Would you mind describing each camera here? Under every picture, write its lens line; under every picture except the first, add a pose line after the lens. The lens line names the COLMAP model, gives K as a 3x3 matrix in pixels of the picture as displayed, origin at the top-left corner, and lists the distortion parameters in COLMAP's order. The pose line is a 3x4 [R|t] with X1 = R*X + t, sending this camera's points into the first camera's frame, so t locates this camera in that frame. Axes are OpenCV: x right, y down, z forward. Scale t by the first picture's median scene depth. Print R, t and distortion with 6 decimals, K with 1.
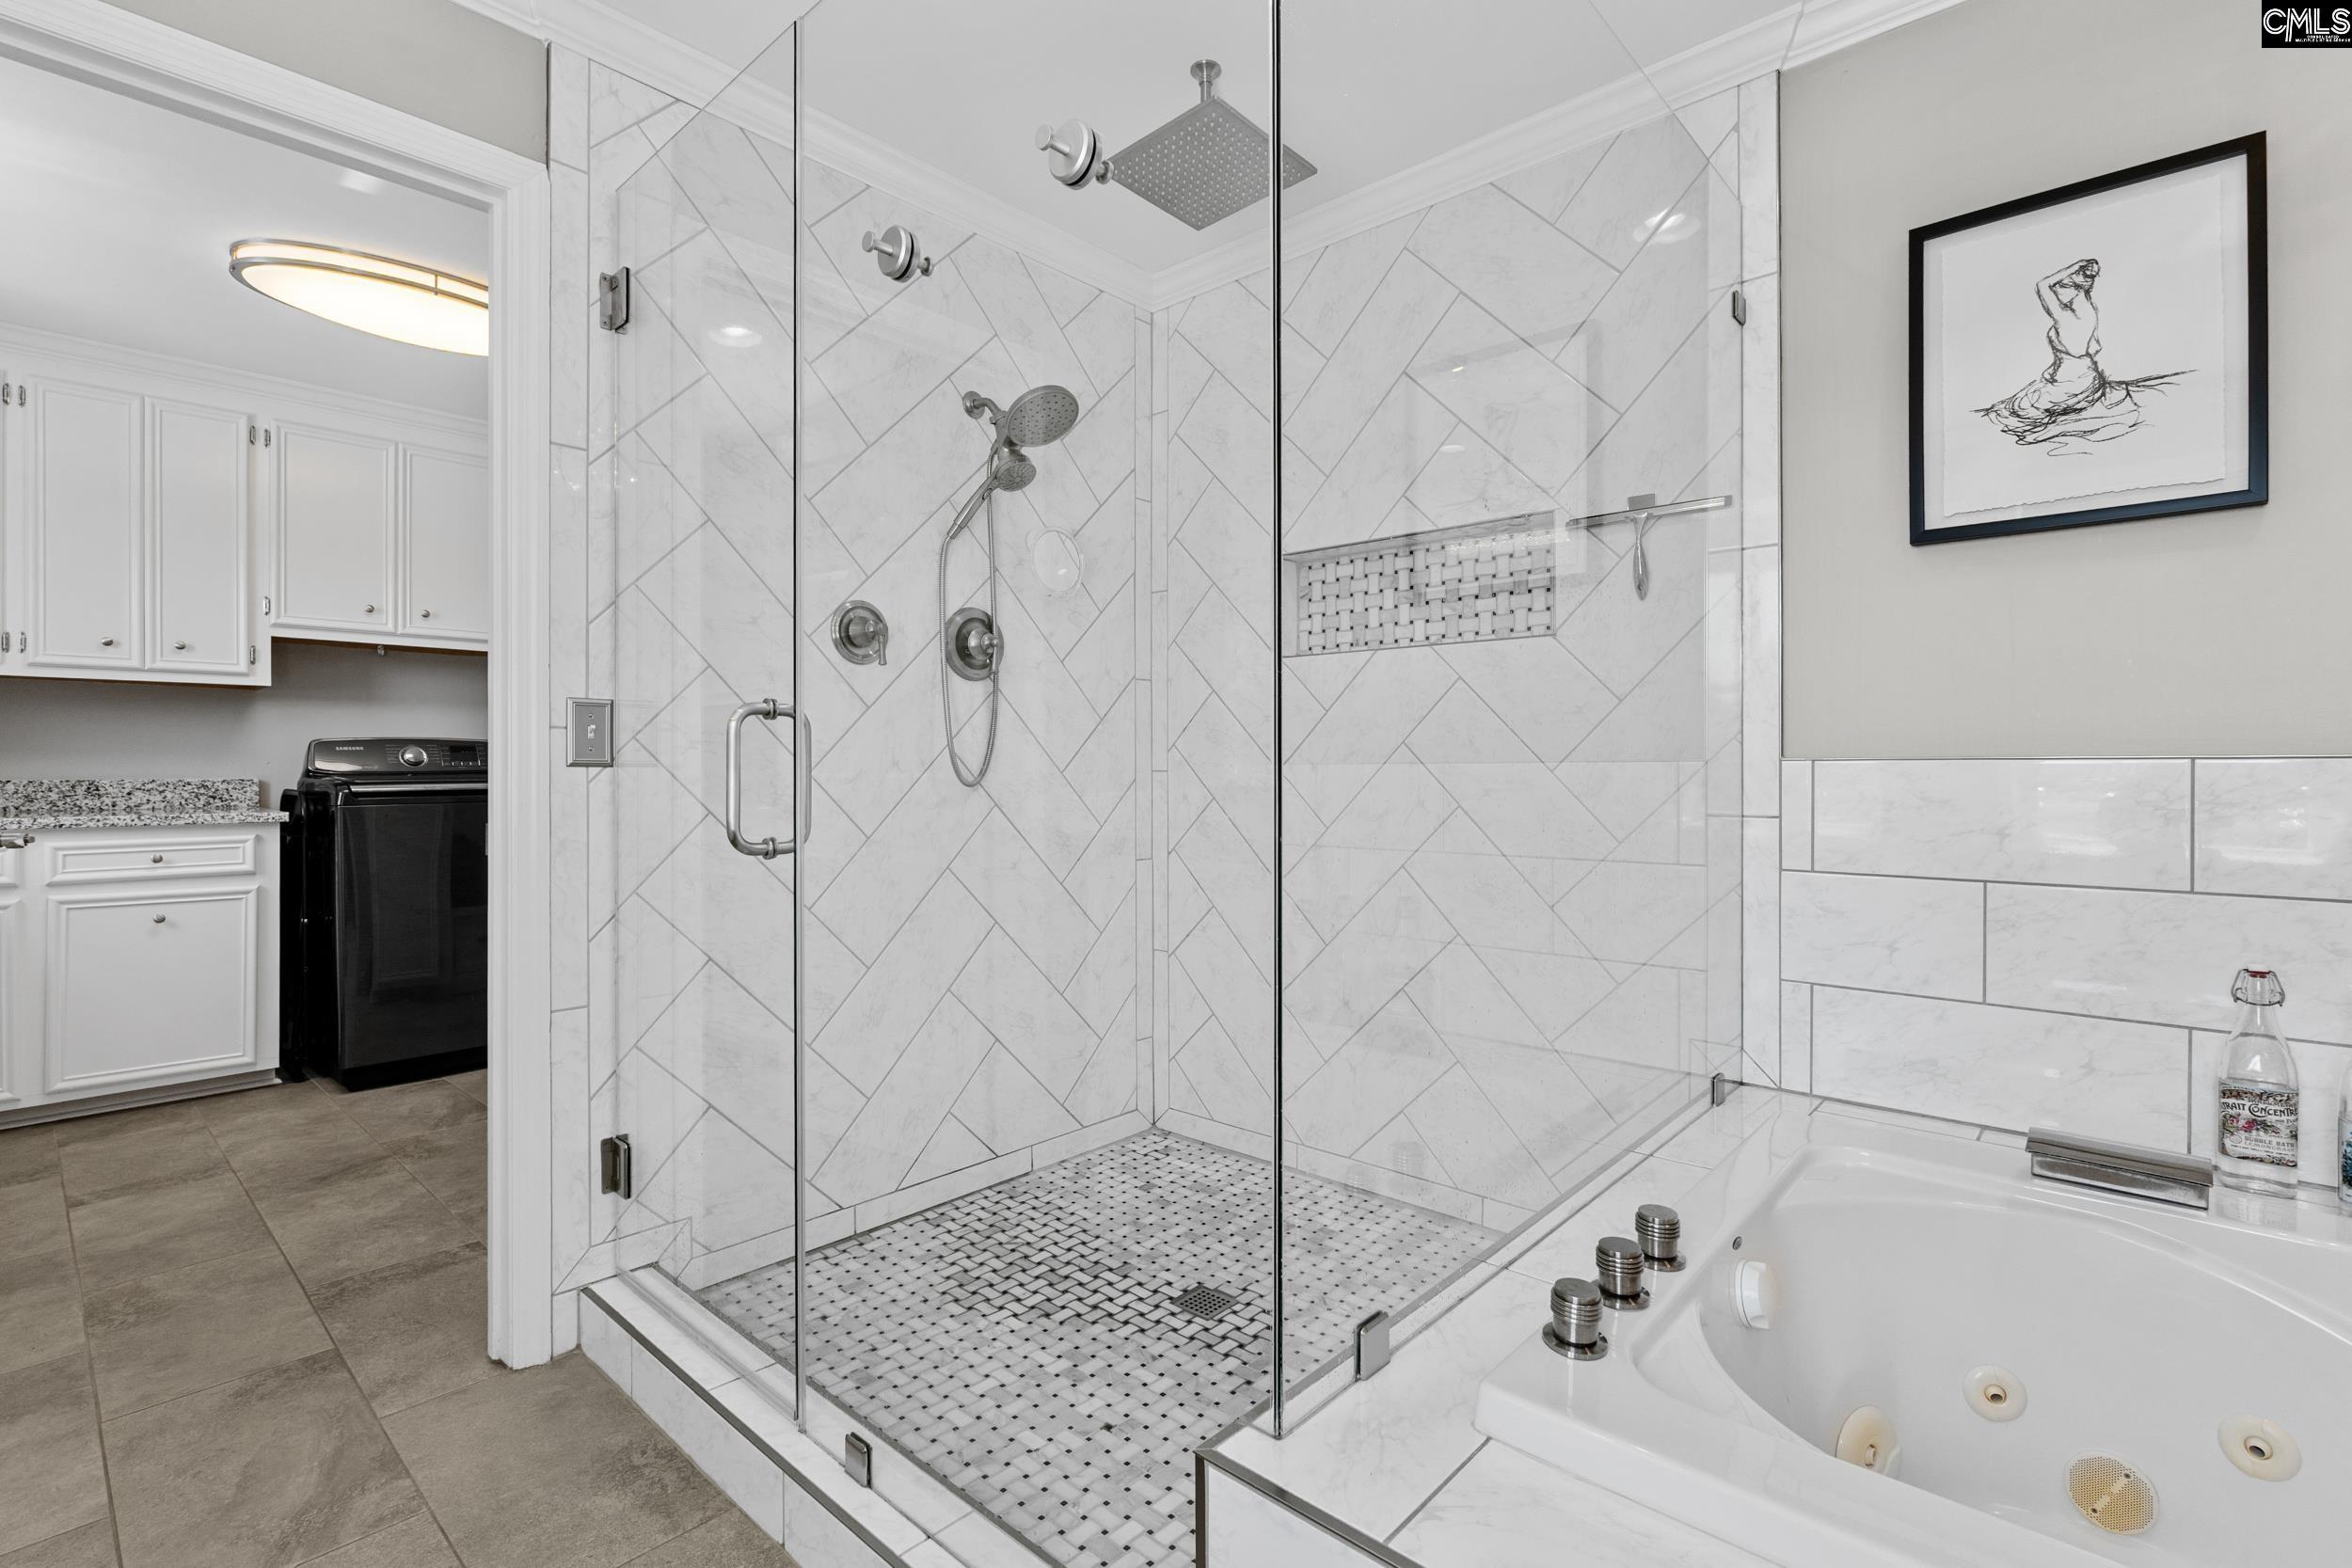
lens RADIAL K [[1081.3, 0, 1177.7], [0, 1081.3, 777.7], [0, 0, 1]] dist [-0.003853, -0.001457]
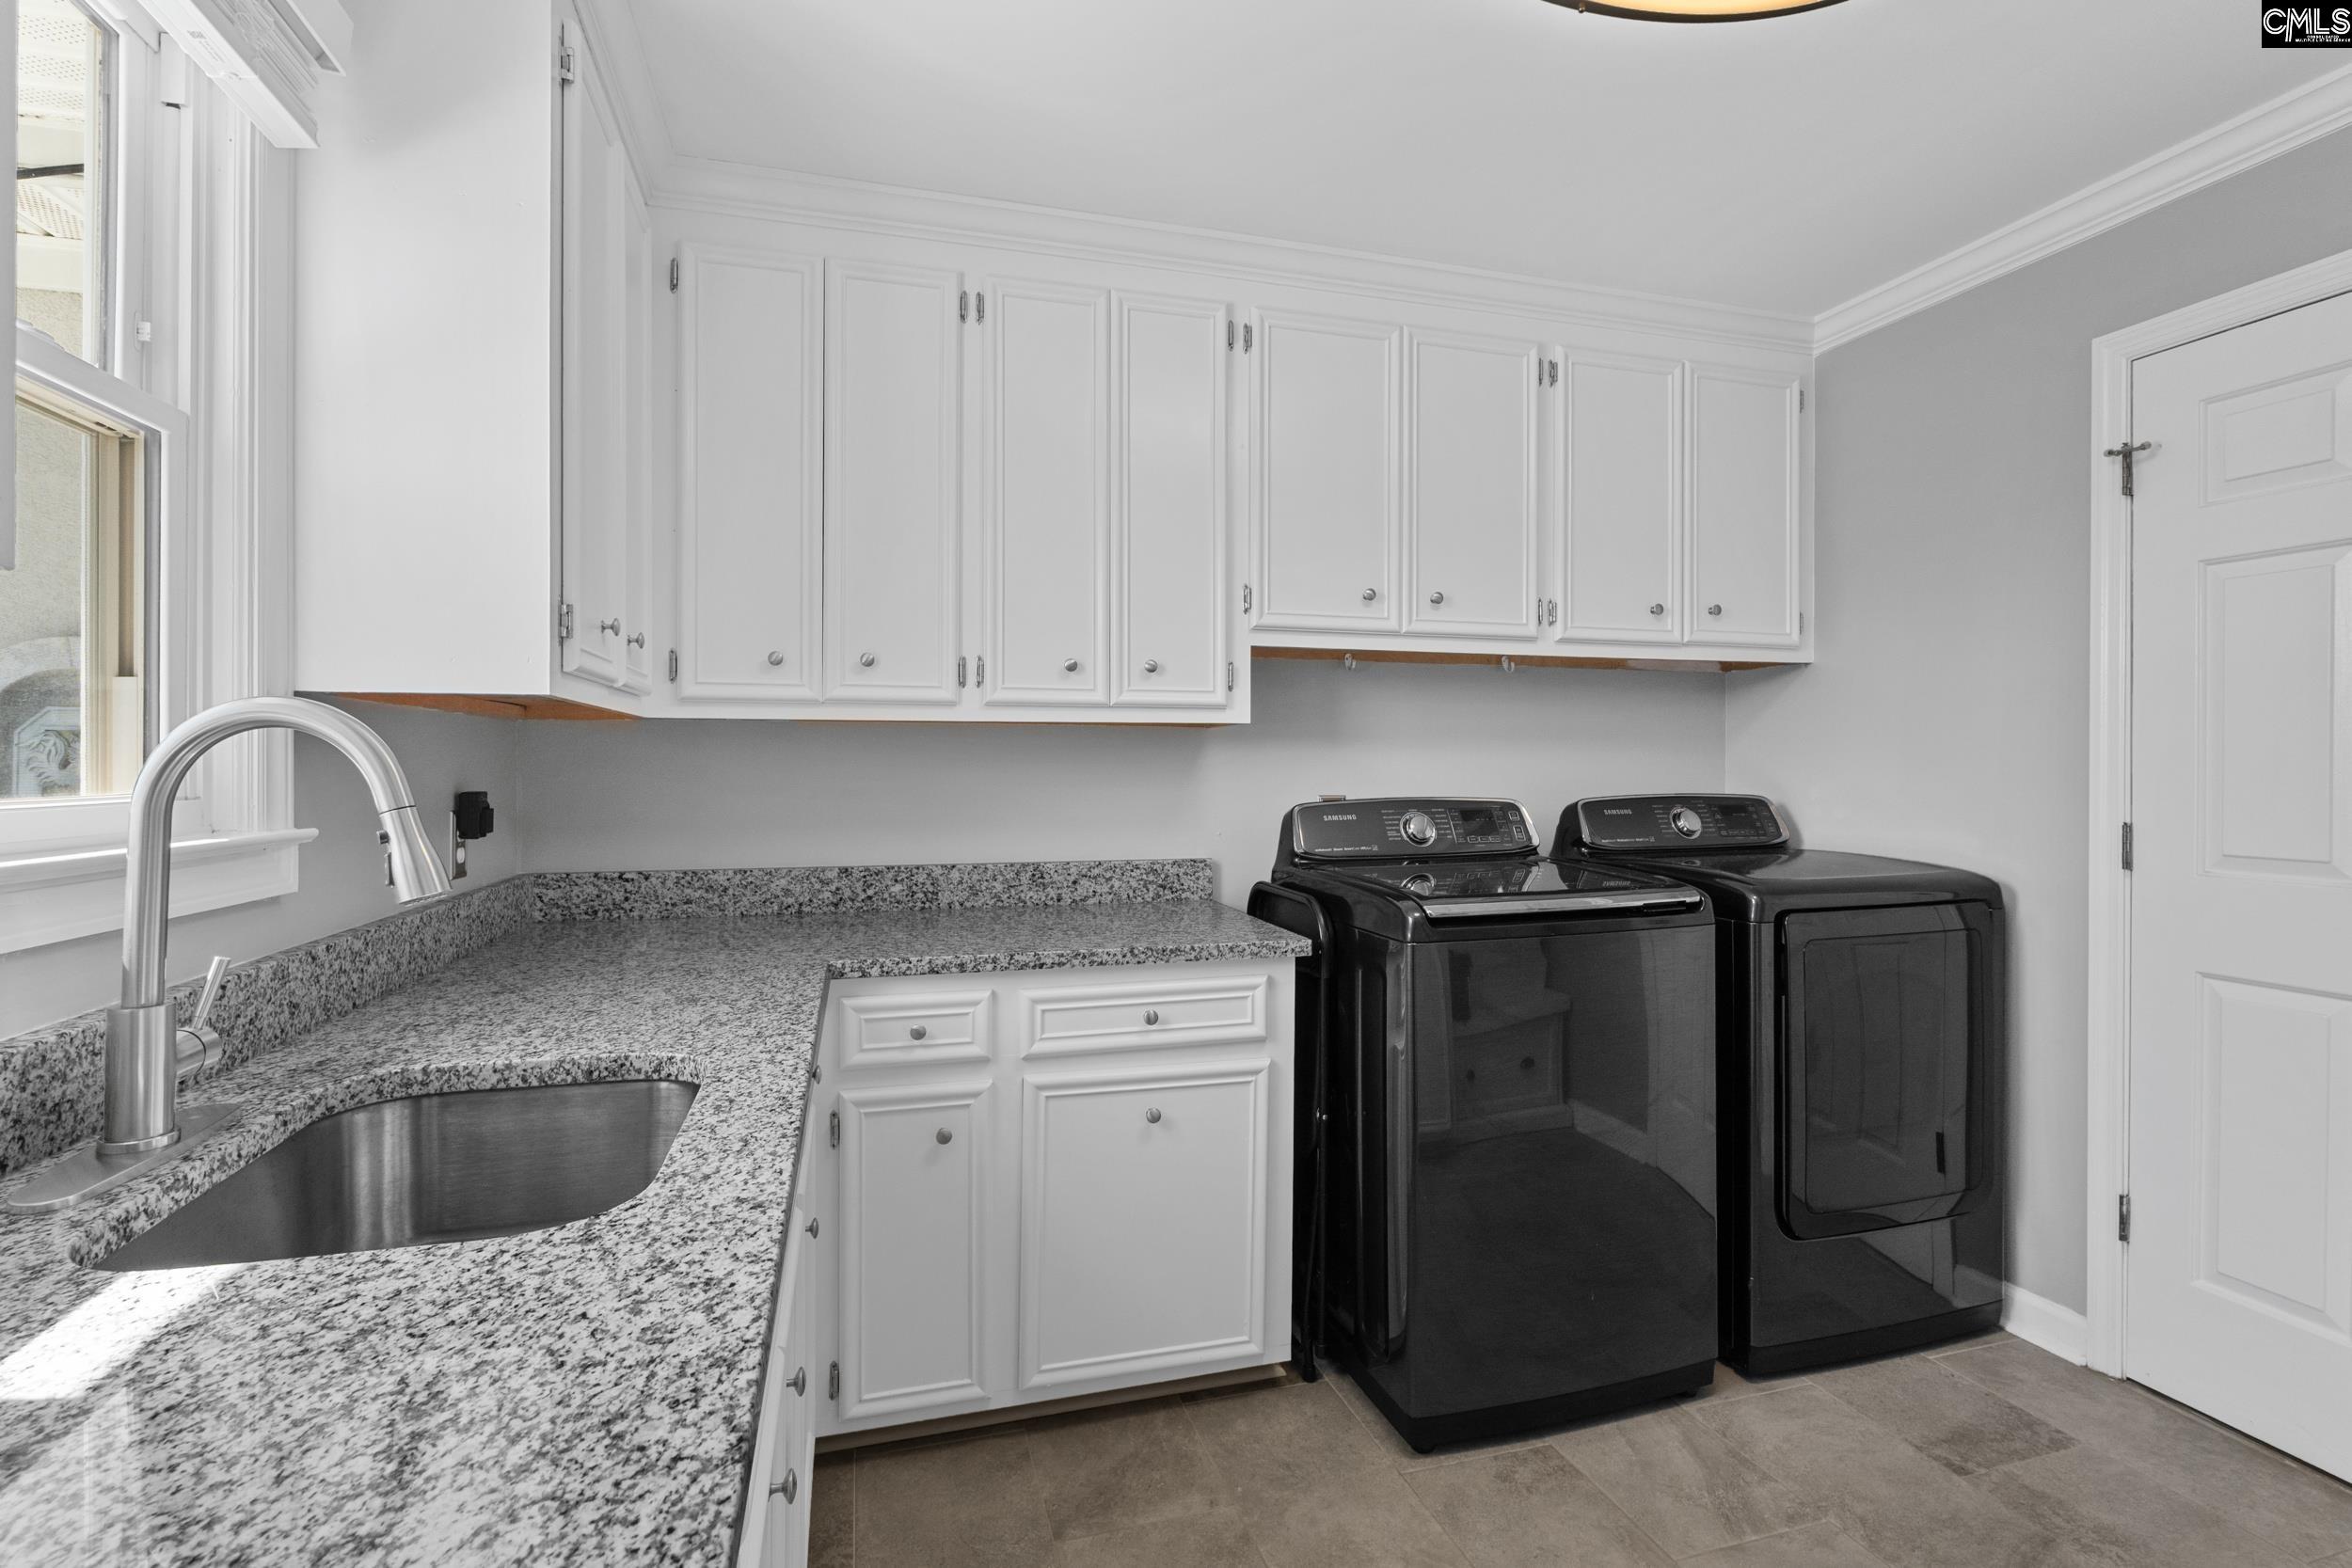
lens RADIAL K [[1081.3, 0, 1173.0], [0, 1081.3, 774.8], [0, 0, 1]] dist [-0.003853, -0.001457]
pose [[0.853552, 0.001125, -0.521007, -0.580331], [-0.003045, 0.999991, -0.002829, -0.056066], [0.520999, 0.004001, 0.853548, 0.453959]]
